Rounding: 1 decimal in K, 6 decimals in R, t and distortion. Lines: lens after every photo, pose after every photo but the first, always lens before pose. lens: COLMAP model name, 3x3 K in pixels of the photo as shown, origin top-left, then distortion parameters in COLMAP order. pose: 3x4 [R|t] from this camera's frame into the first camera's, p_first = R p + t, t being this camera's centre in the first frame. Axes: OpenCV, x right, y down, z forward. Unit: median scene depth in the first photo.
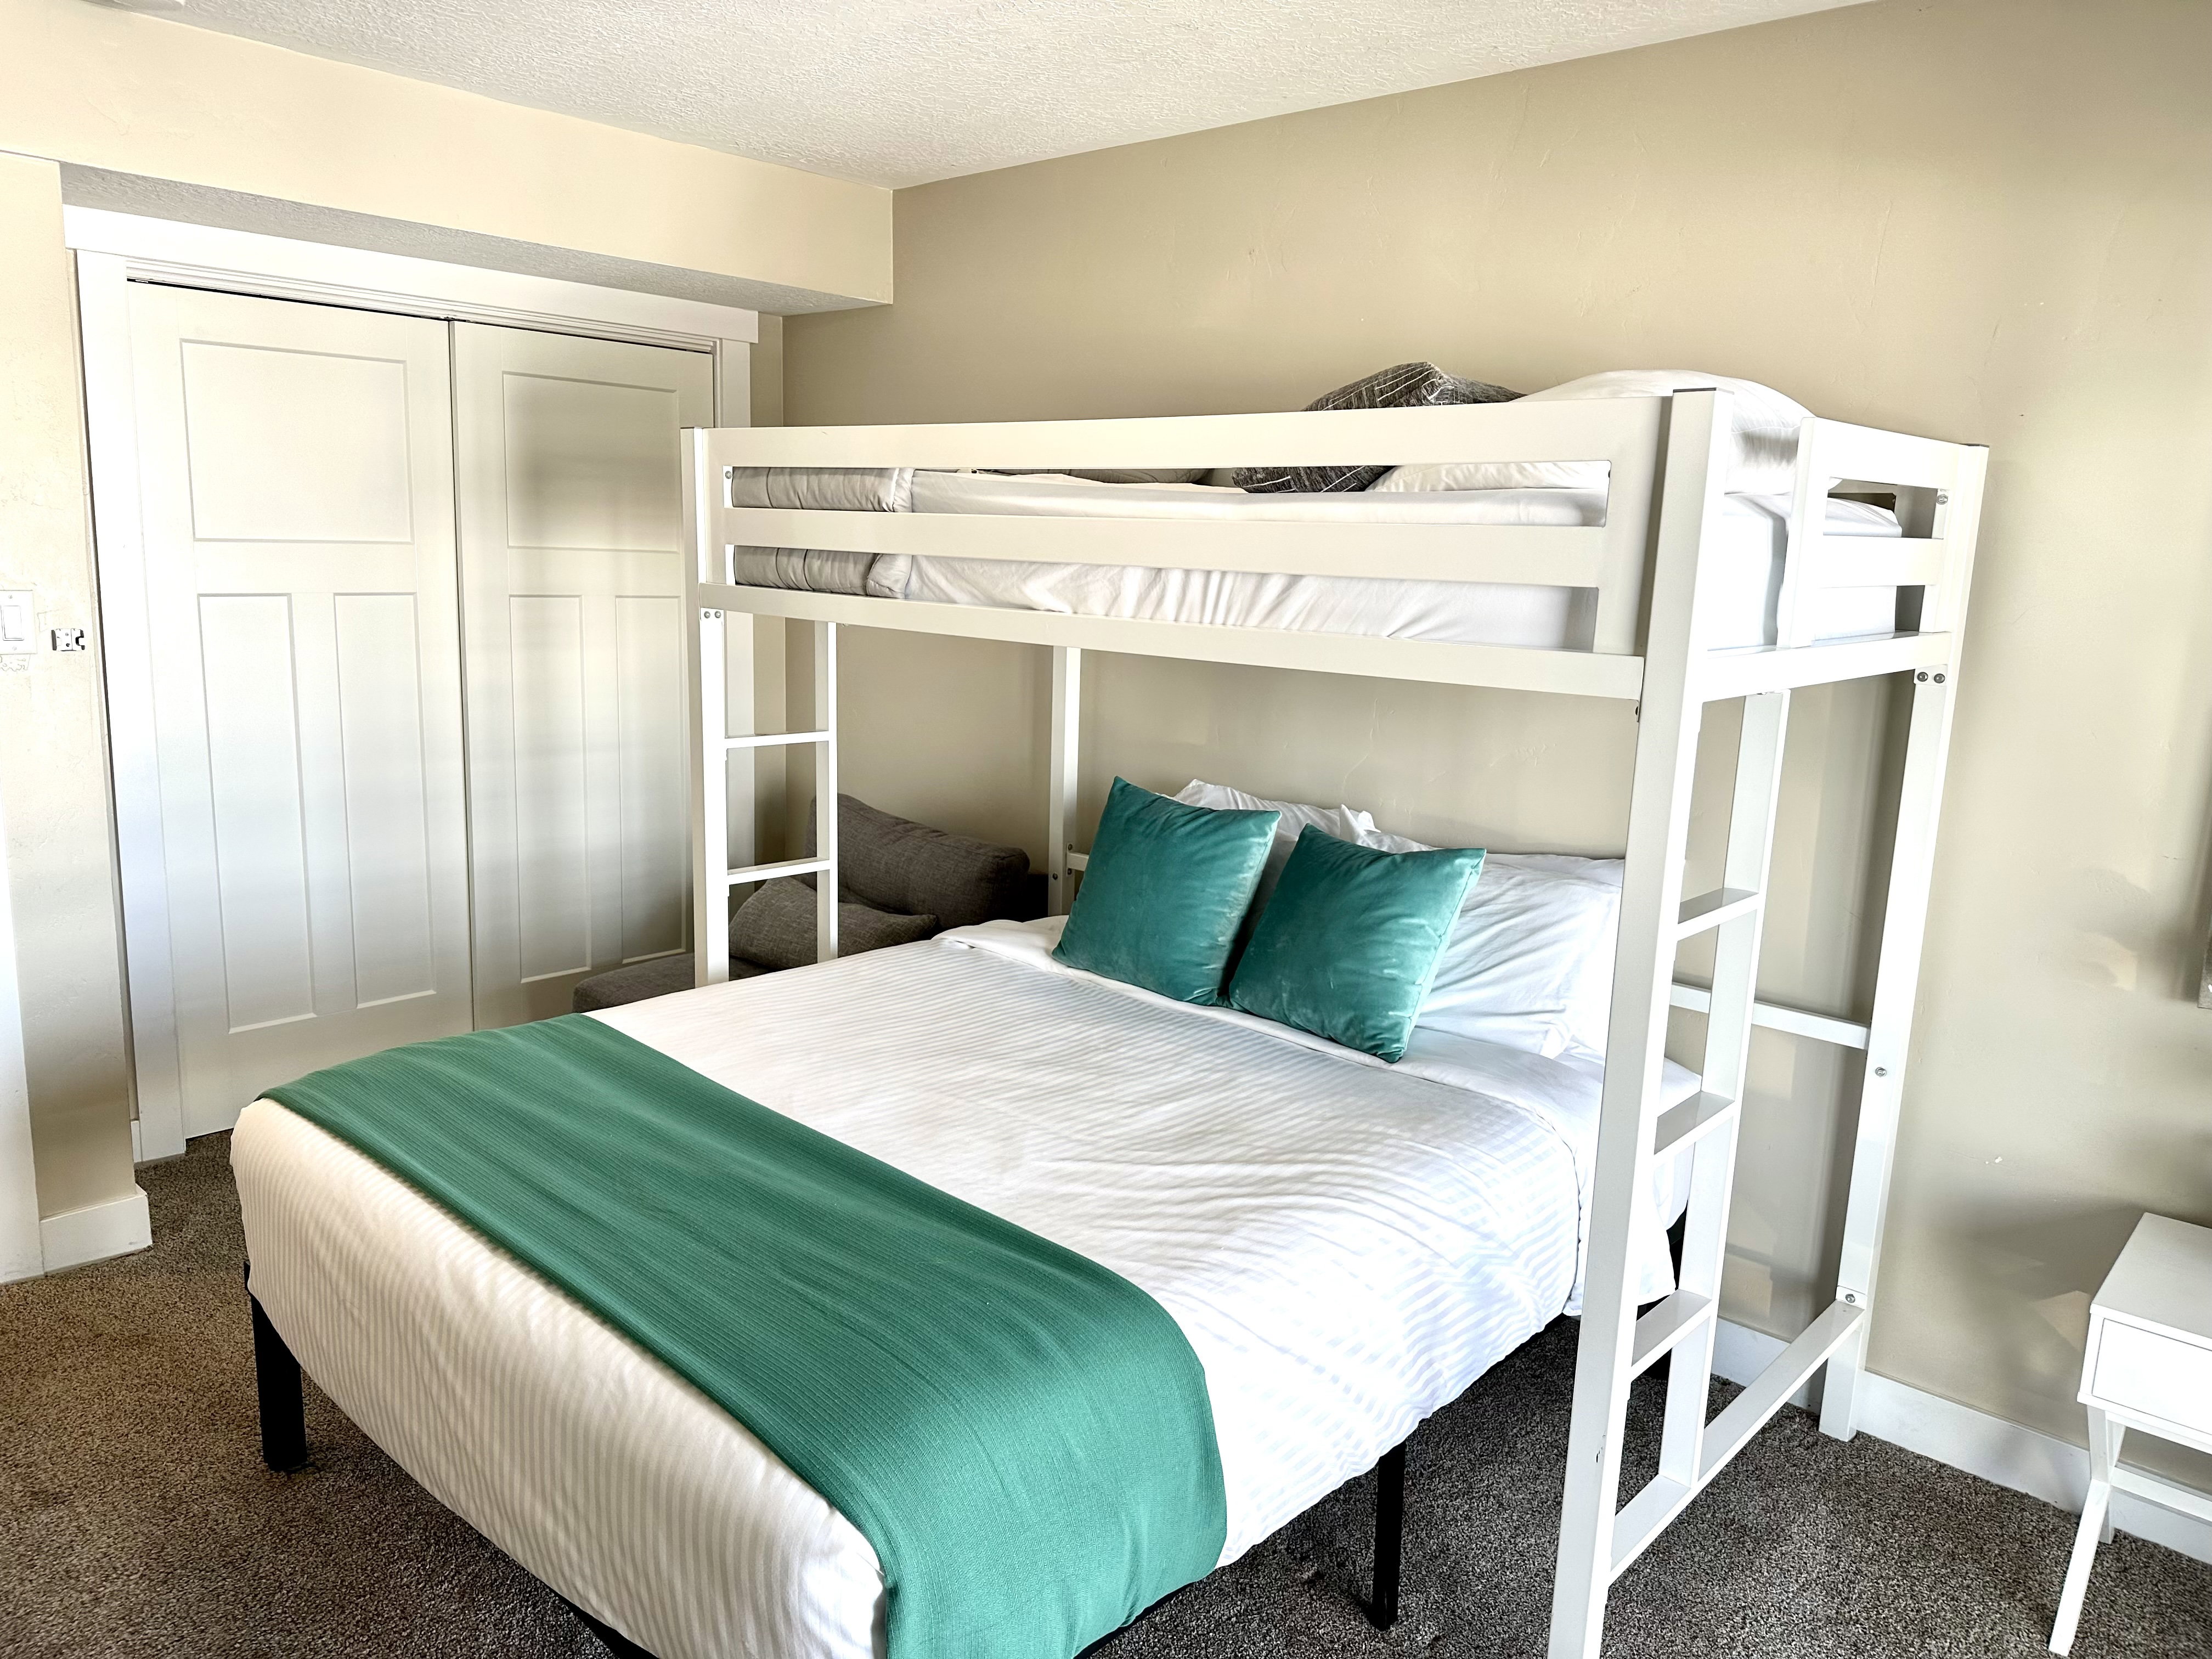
lens RADIAL K [[1536.4, 0, 1105.3], [0, 1536.4, 830.4], [0, 0, 1]] dist [0.064873, -0.084648]
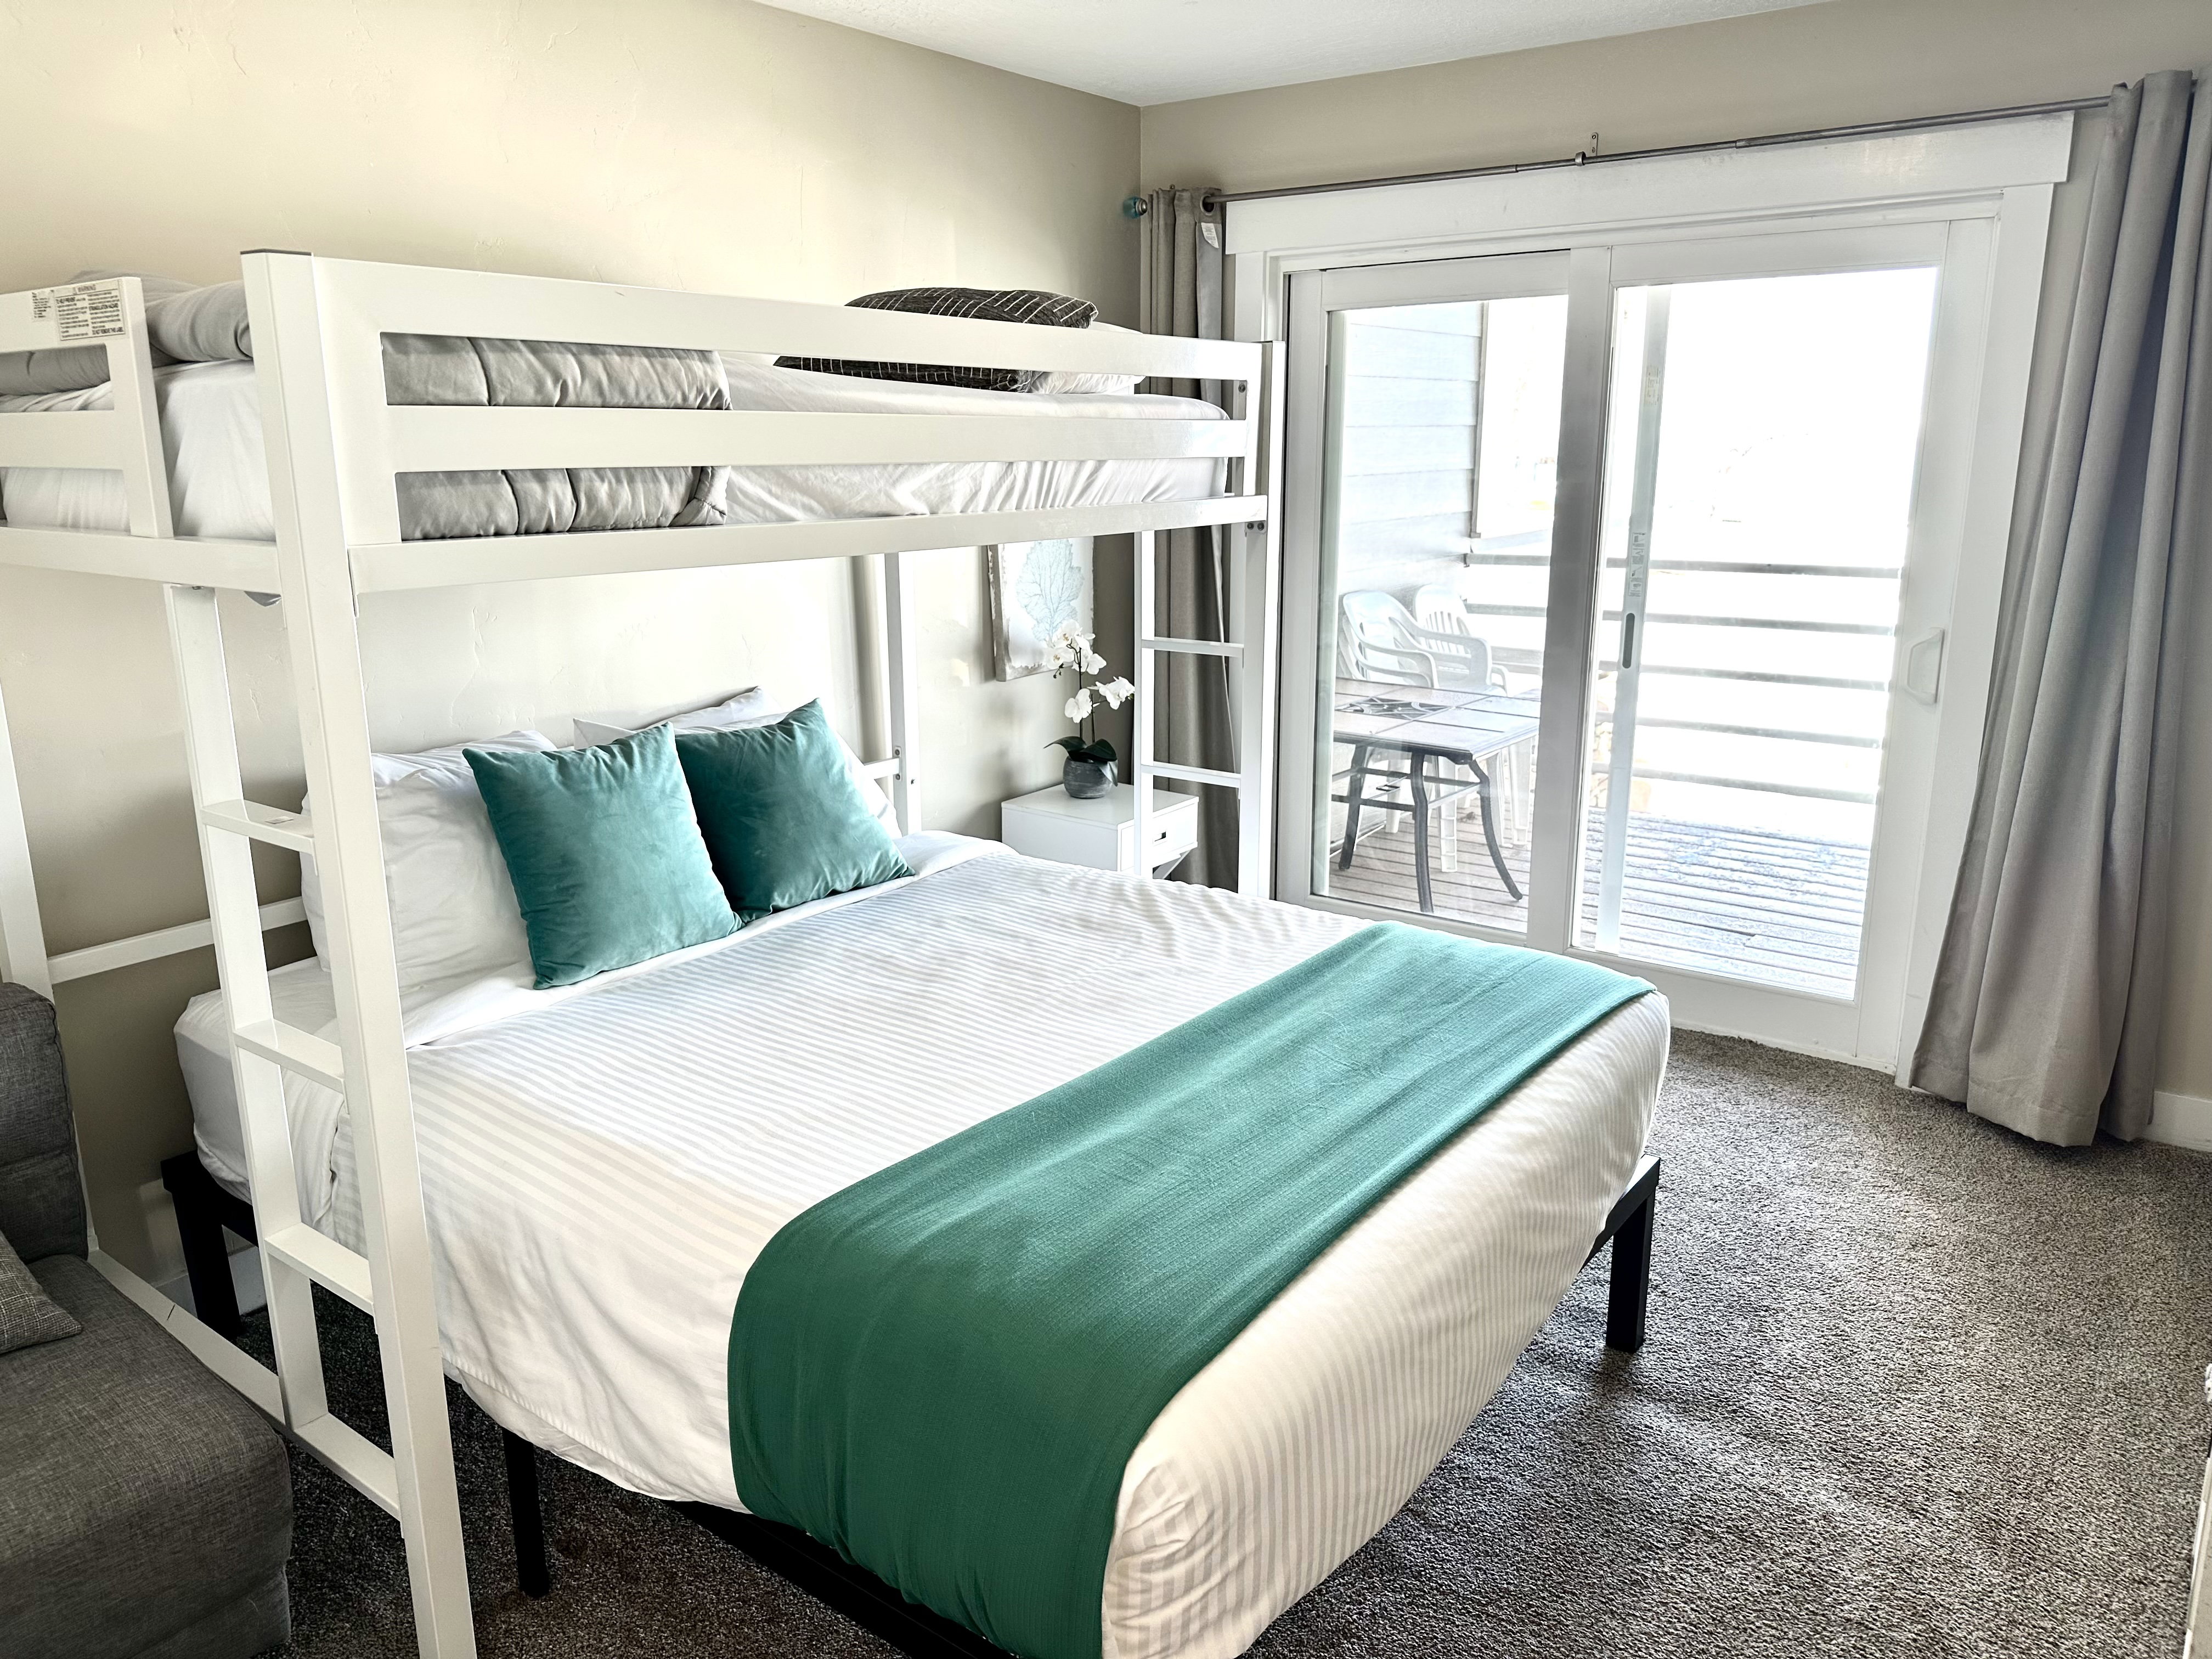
lens RADIAL K [[1536.4, 0, 1107.6], [0, 1536.4, 819.1], [0, 0, 1]] dist [0.064873, -0.084648]
pose [[-0.112023, -0.269900, 0.956350, -0.950126], [0.188017, 0.939267, 0.287102, -0.201658], [-0.975756, 0.211973, -0.054474, 0.902659]]
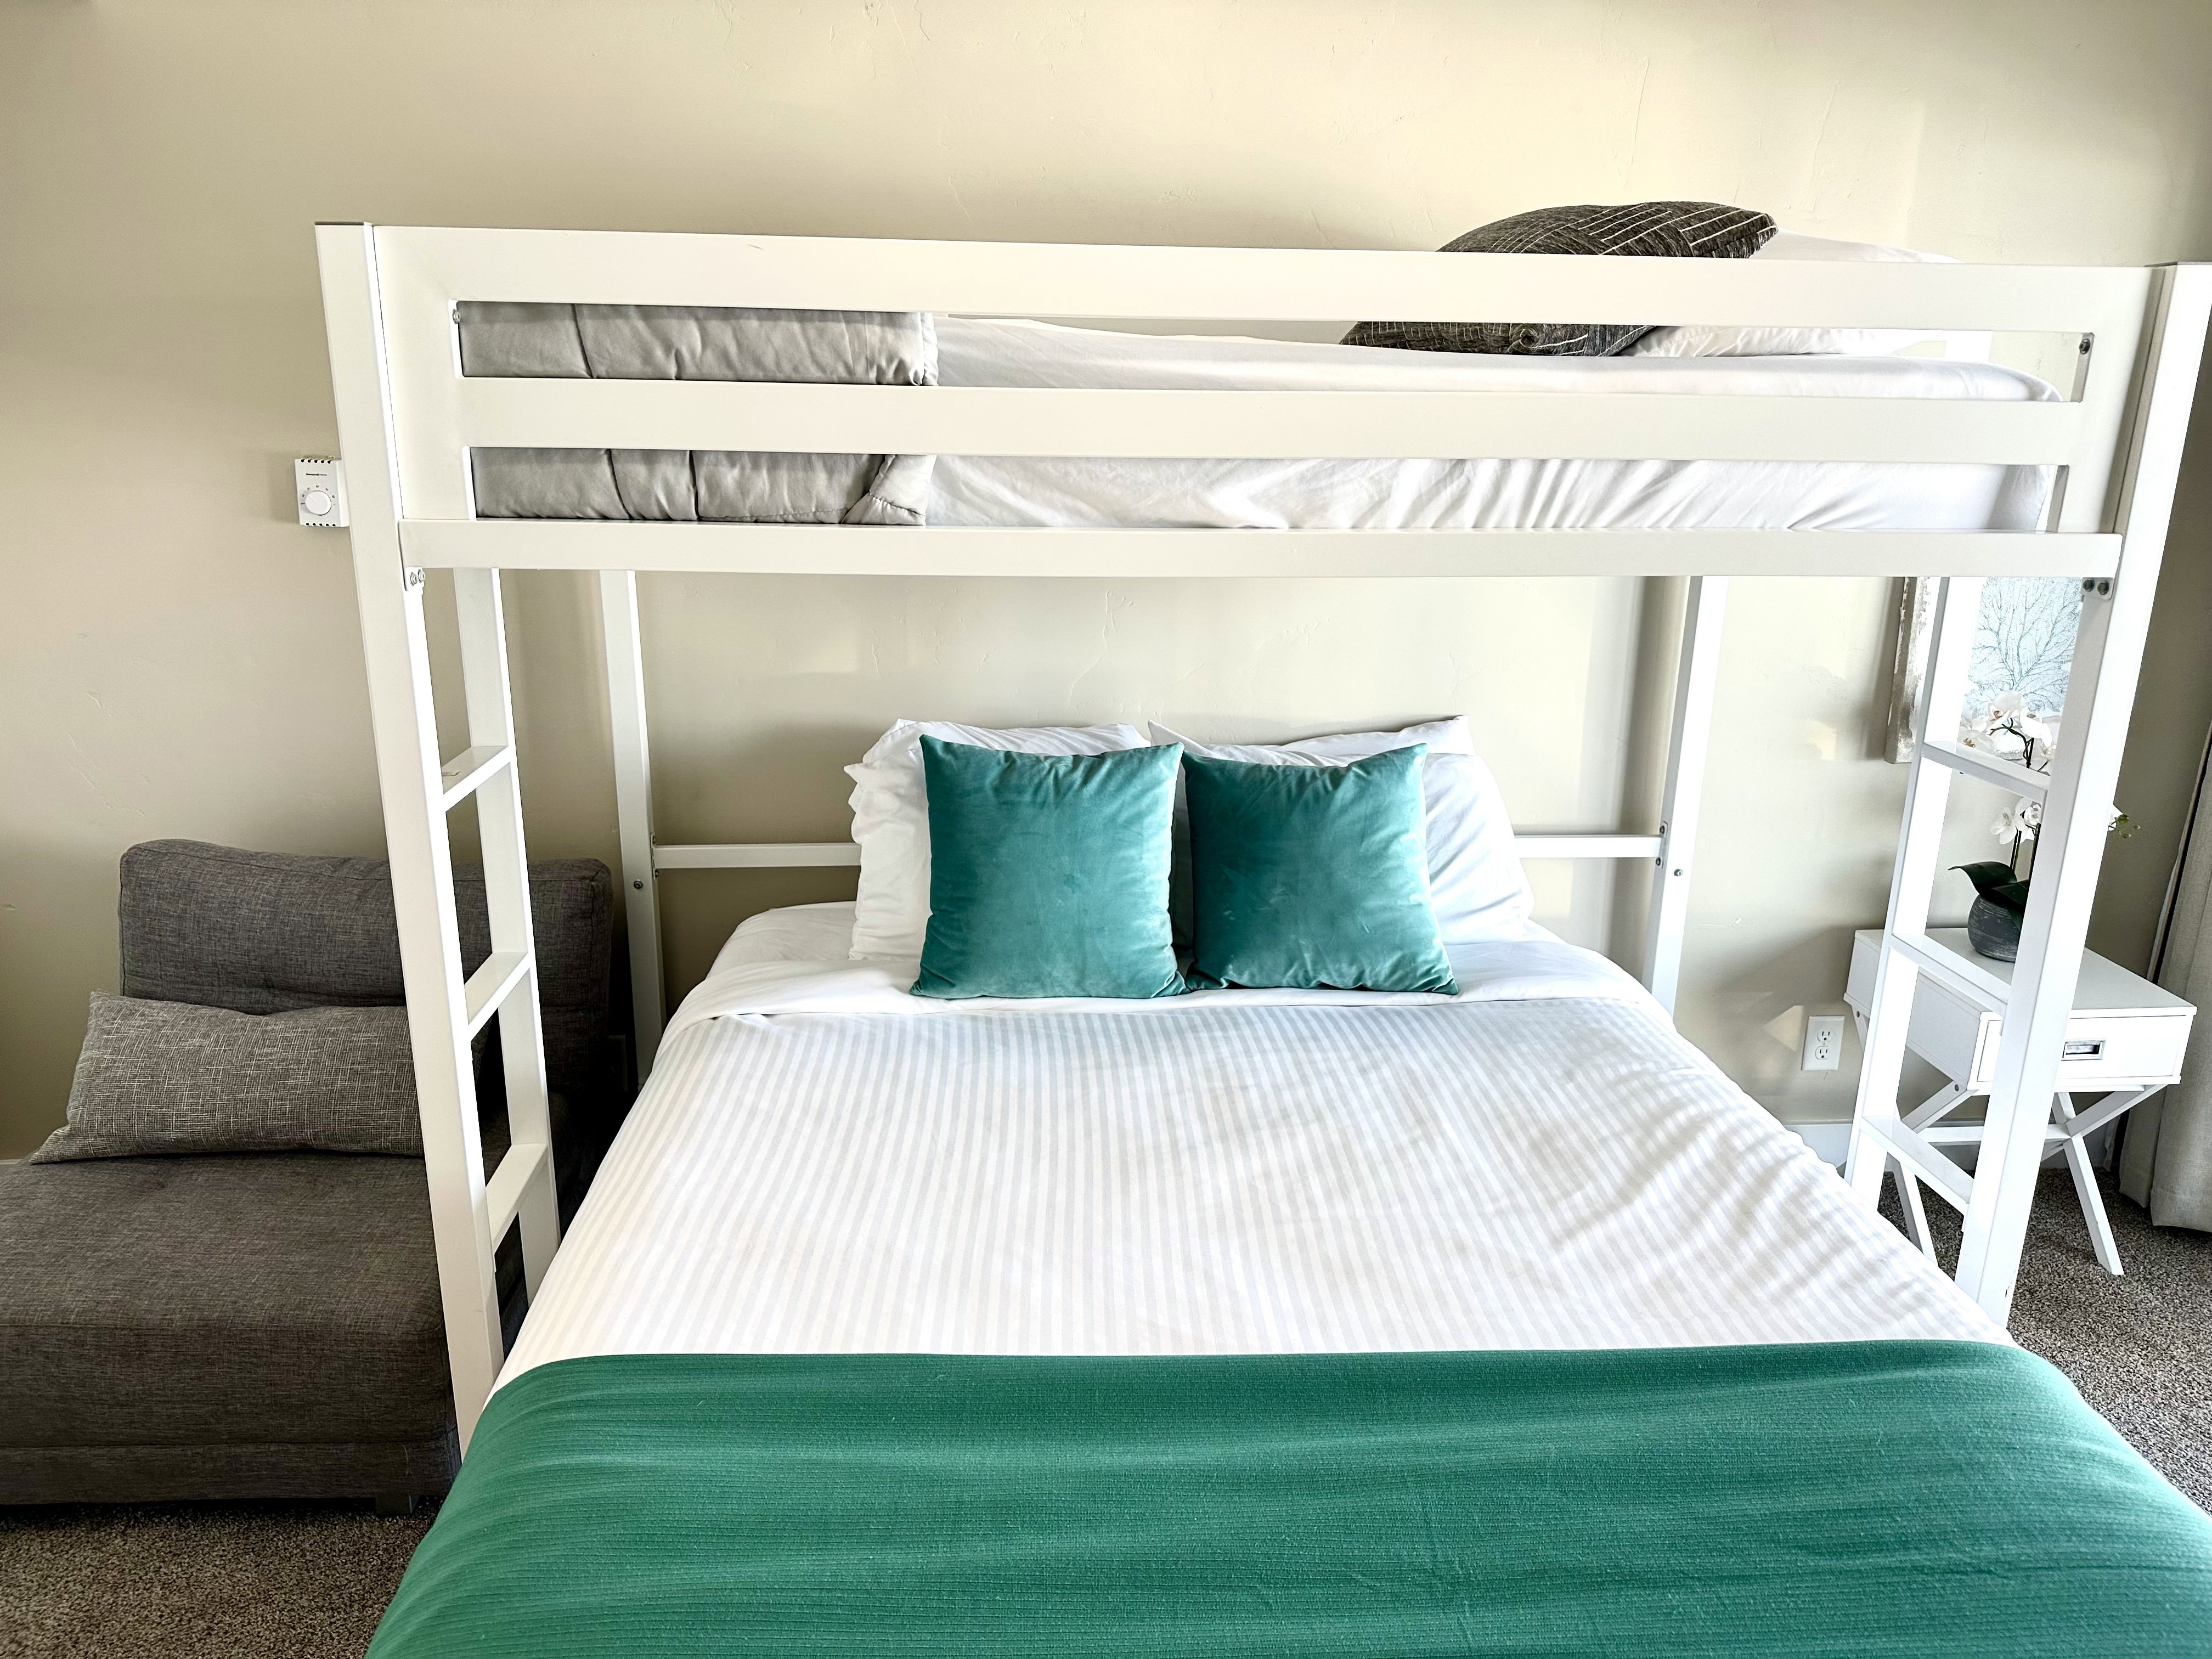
lens RADIAL K [[1536.4, 0, 1101.2], [0, 1536.4, 820.0], [0, 0, 1]] dist [0.064873, -0.084648]
pose [[0.684300, -0.219017, 0.695532, -0.561515], [0.145911, 0.975664, 0.163673, -0.127471], [-0.714453, -0.010516, 0.699604, 0.511932]]
